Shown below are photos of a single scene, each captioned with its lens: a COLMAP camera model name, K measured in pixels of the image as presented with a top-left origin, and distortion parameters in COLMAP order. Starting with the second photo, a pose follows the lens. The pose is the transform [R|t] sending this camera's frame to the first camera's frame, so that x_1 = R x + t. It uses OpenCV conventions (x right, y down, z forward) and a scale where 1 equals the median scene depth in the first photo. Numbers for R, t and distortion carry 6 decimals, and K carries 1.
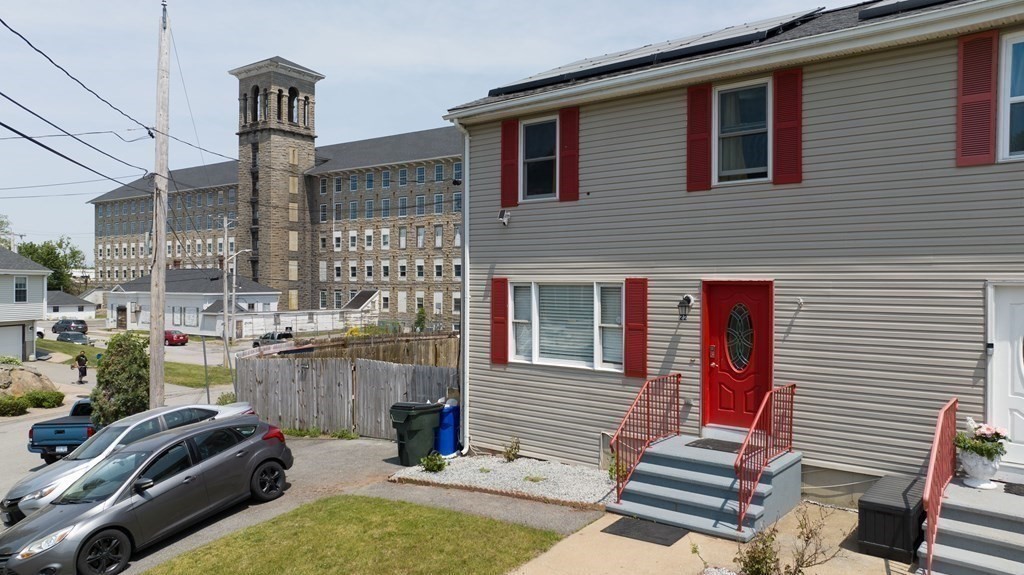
lens RADIAL K [[717.9, 0, 514.9], [0, 717.9, 287.3], [0, 0, 1]] dist [-0.022998, 0.014385]
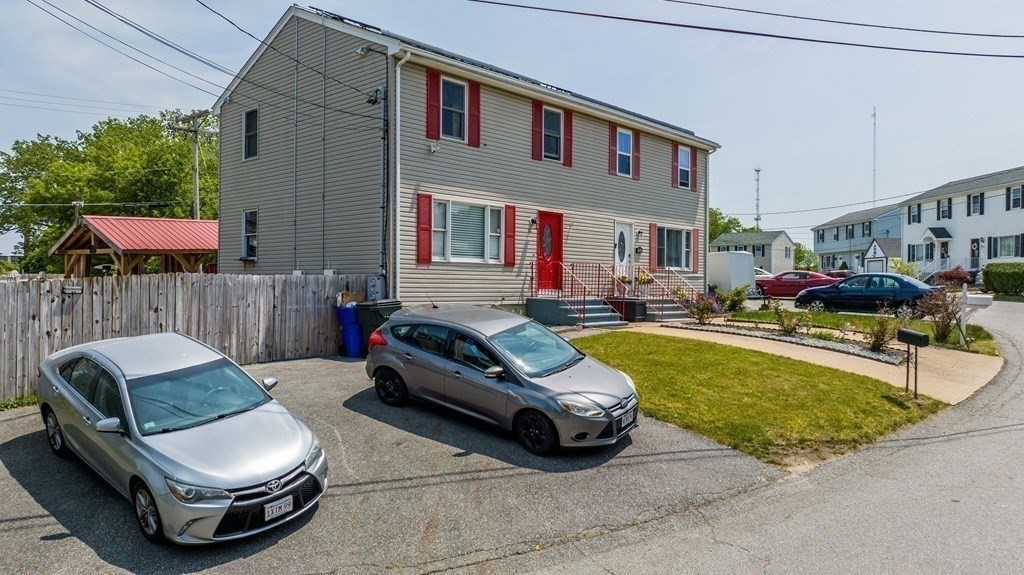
lens RADIAL K [[717.9, 0, 516.1], [0, 717.9, 292.7], [0, 0, 1]] dist [-0.022998, 0.014385]
pose [[0.055268, -0.014402, 0.998368, -1.470414], [-0.002129, 0.999892, 0.014542, 0.163105], [-0.998469, -0.002929, 0.055232, 0.906314]]
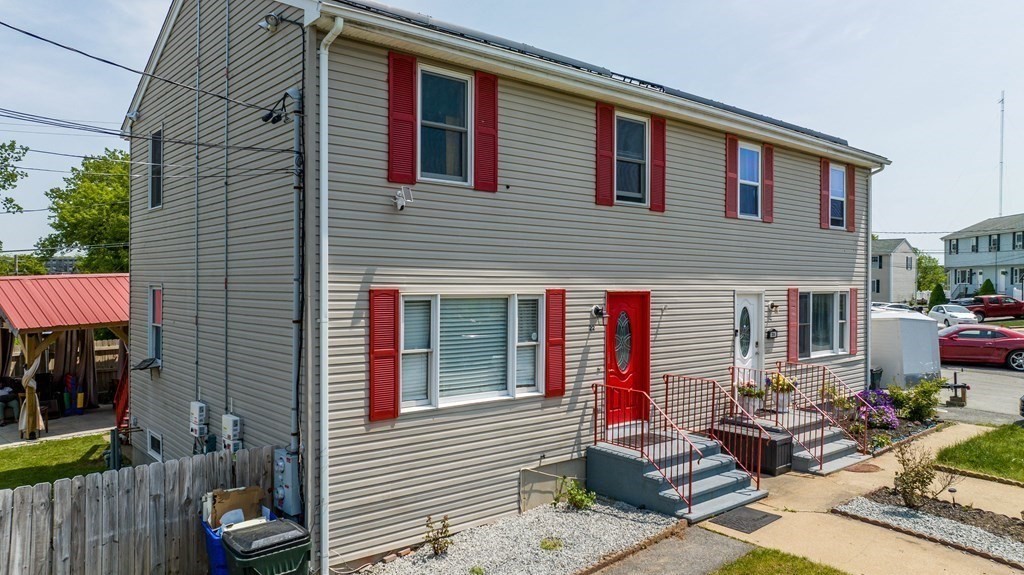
lens RADIAL K [[717.9, 0, 514.0], [0, 717.9, 287.7], [0, 0, 1]] dist [-0.022998, 0.014385]
pose [[0.173330, -0.009438, 0.984818, -0.756102], [0.000773, 0.999955, 0.009447, -0.023751], [-0.984863, -0.000876, 0.173330, 0.902872]]
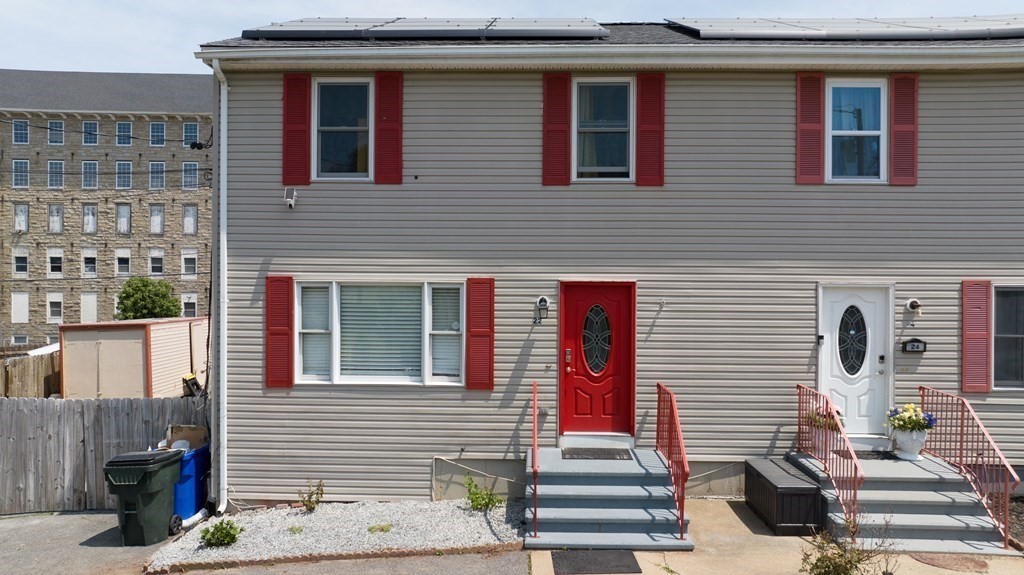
lens RADIAL K [[717.9, 0, 516.8], [0, 717.9, 287.0], [0, 0, 1]] dist [-0.022998, 0.014385]
pose [[0.790102, -0.000844, 0.612975, -0.341970], [0.000256, 0.999999, 0.001047, -0.002388], [-0.612975, -0.000670, 0.790102, 0.275590]]
